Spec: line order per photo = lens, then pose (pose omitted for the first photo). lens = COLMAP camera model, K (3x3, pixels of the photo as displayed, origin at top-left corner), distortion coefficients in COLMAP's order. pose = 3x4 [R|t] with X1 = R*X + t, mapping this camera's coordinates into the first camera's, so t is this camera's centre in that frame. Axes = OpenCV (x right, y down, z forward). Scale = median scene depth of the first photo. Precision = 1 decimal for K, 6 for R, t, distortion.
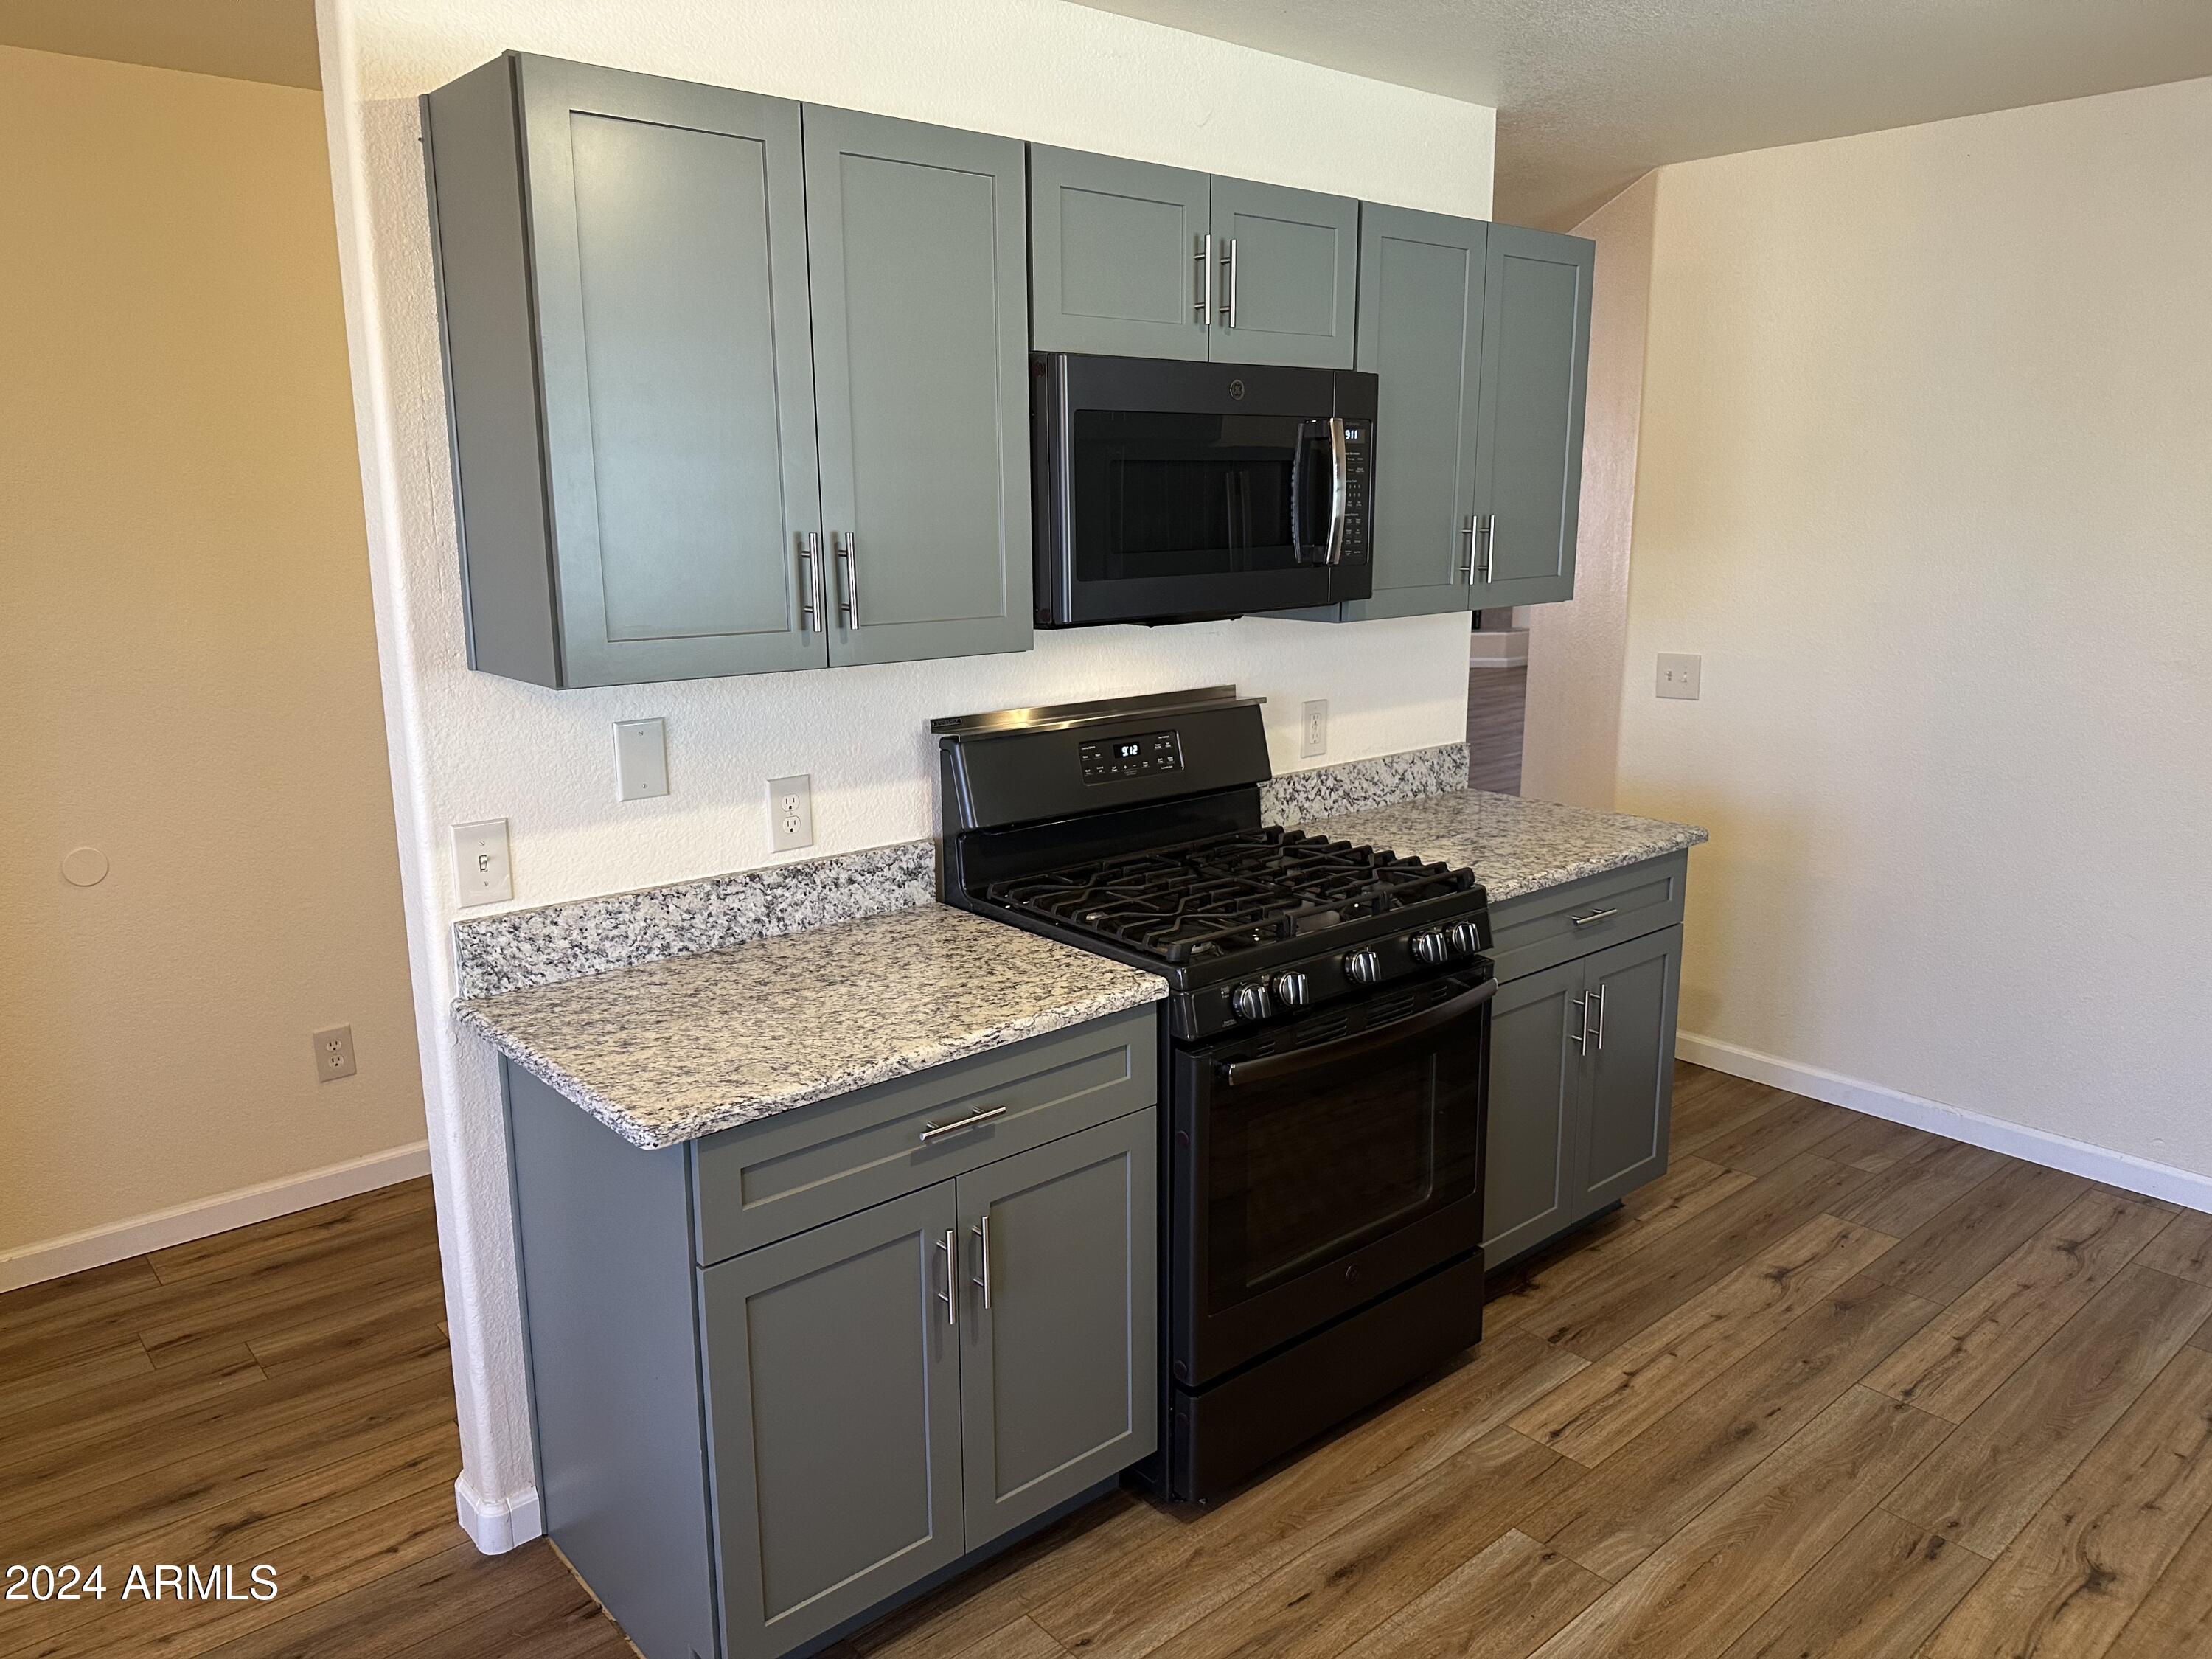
lens RADIAL K [[1563.0, 0, 1091.0], [0, 1563.0, 810.3], [0, 0, 1]] dist [0.002996, -0.008558]
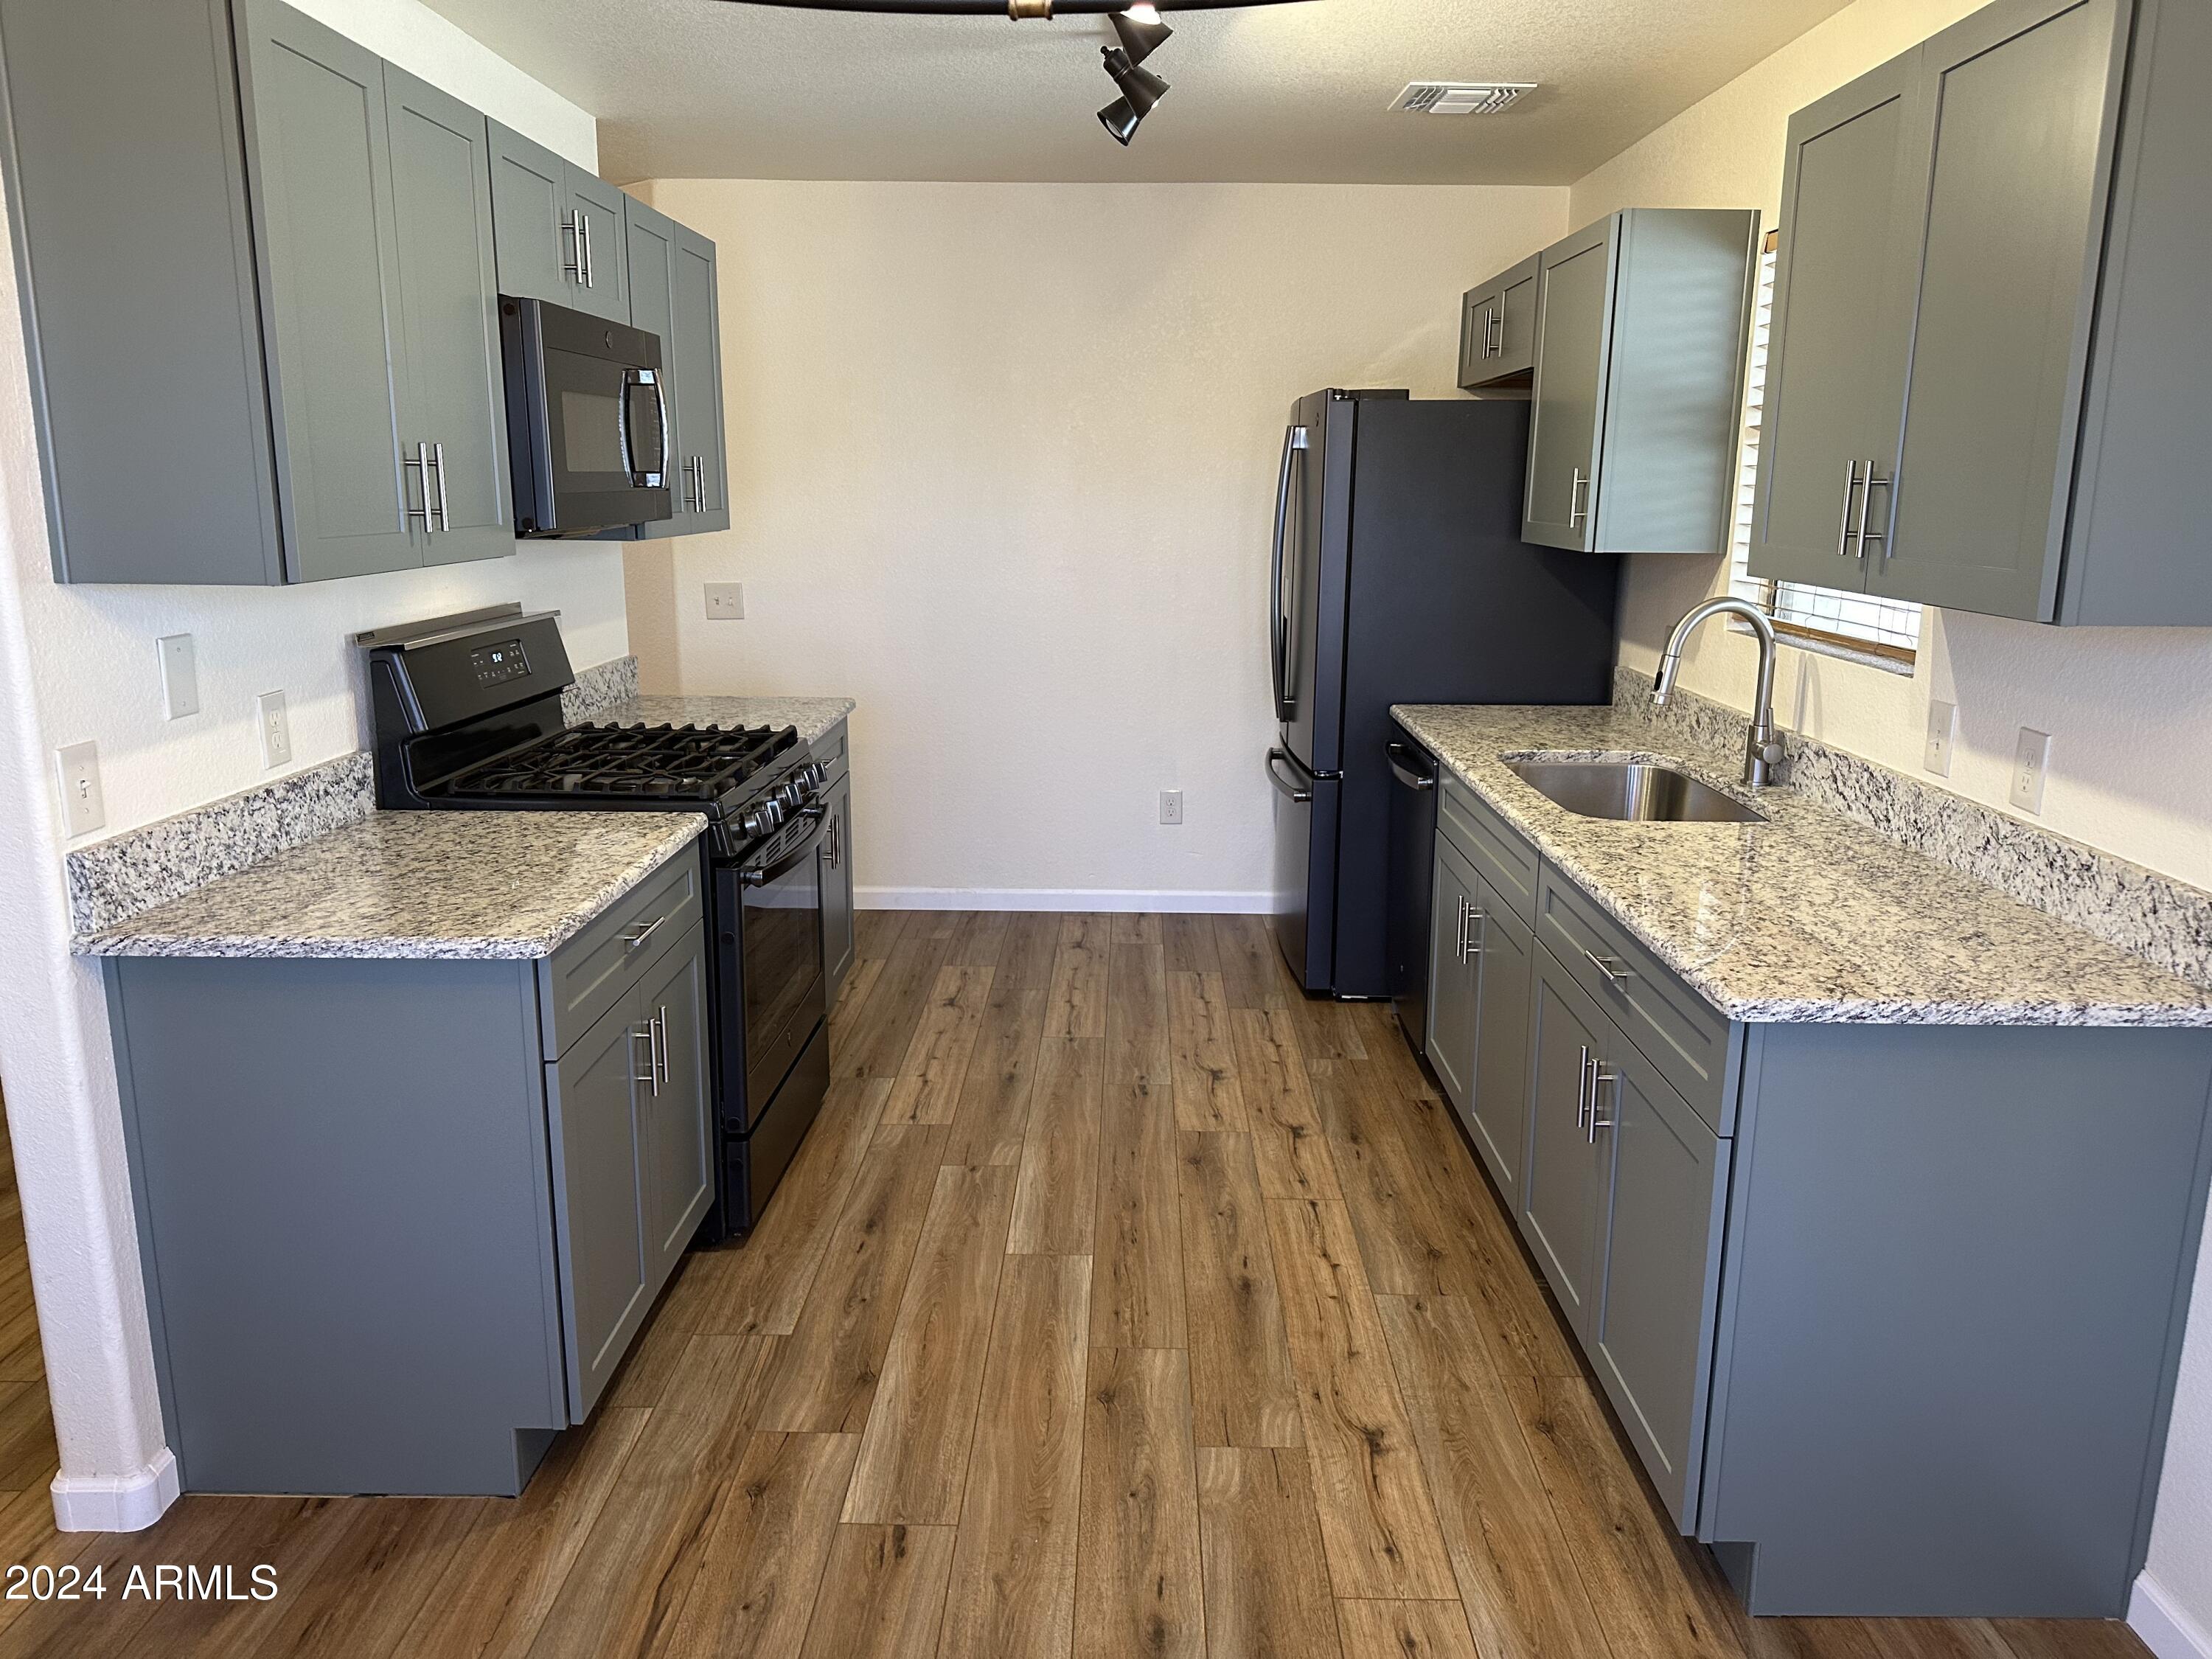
lens RADIAL K [[1557.6, 0, 1117.2], [0, 1557.6, 814.3], [0, 0, 1]] dist [0.077508, -0.093820]
pose [[0.658987, -0.148288, 0.737392, -0.615370], [0.142090, 0.987264, 0.071555, 0.062444], [-0.738611, 0.057622, 0.671665, -0.093450]]
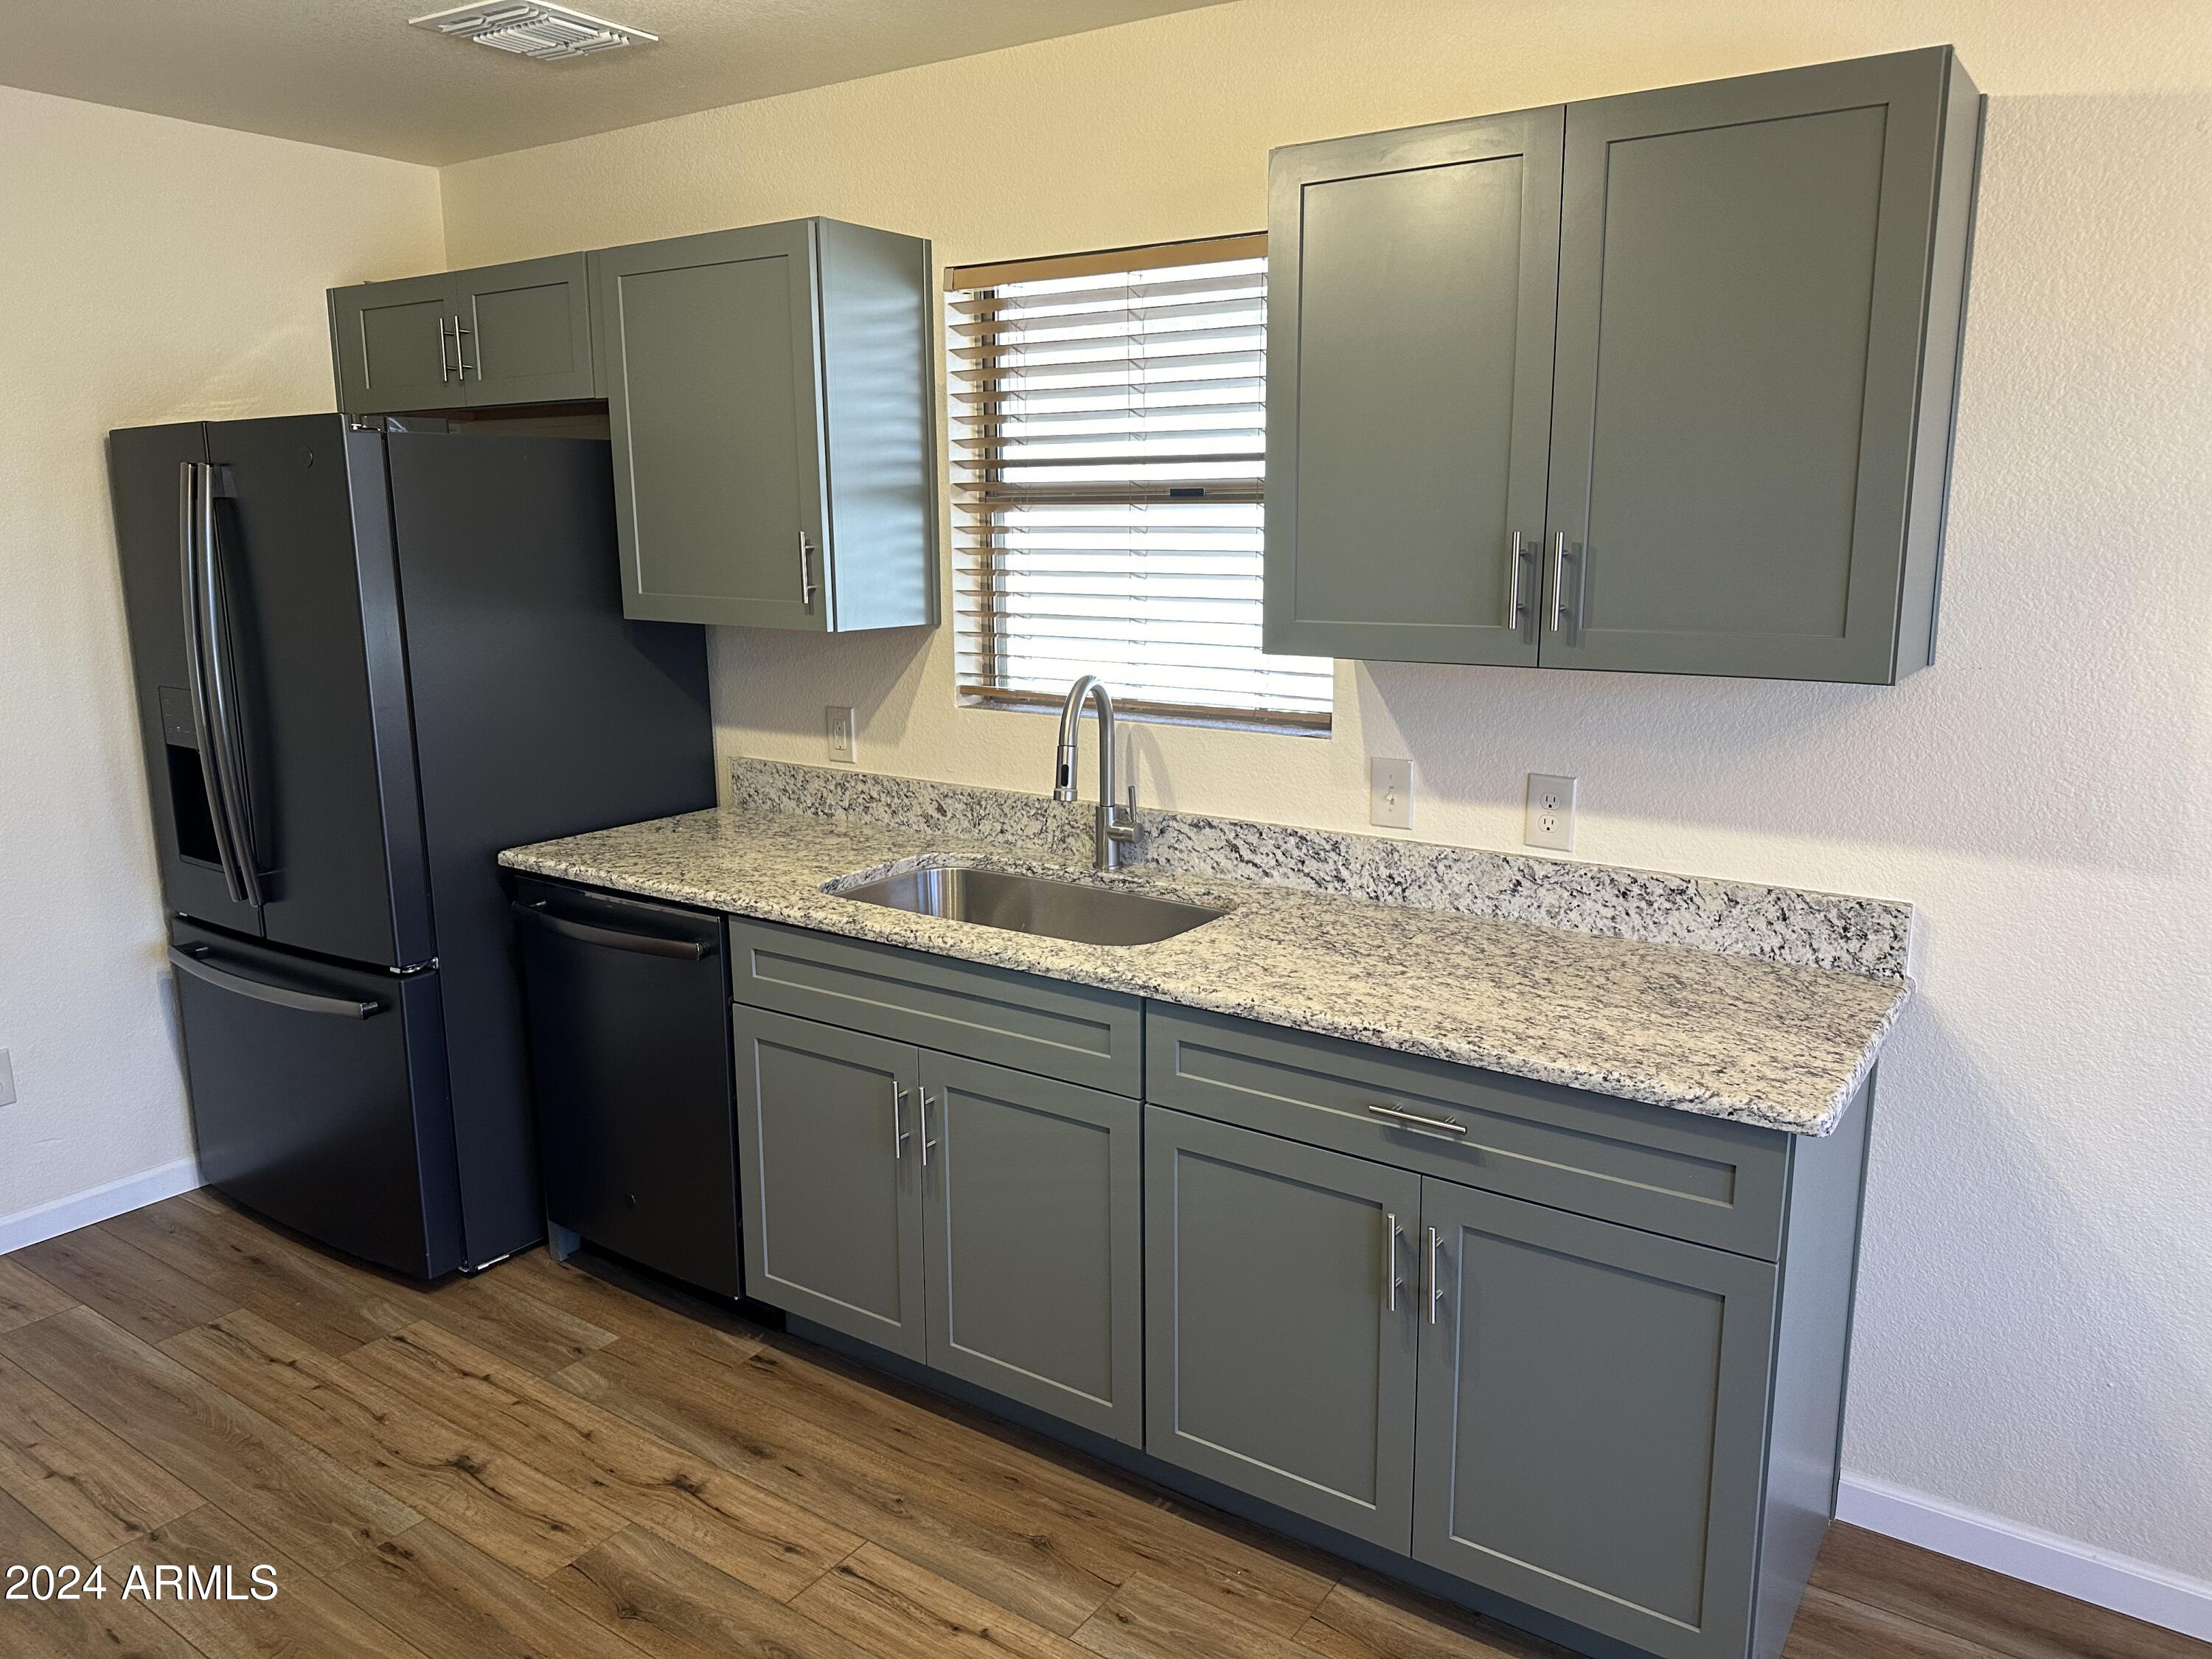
lens RADIAL K [[1557.6, 0, 1117.2], [0, 1557.6, 814.3], [0, 0, 1]] dist [0.077508, -0.093820]
pose [[-0.255683, -0.181750, 0.949523, -0.435006], [0.205388, 0.949536, 0.237058, -0.116318], [-0.944692, 0.255632, -0.205451, 0.622179]]
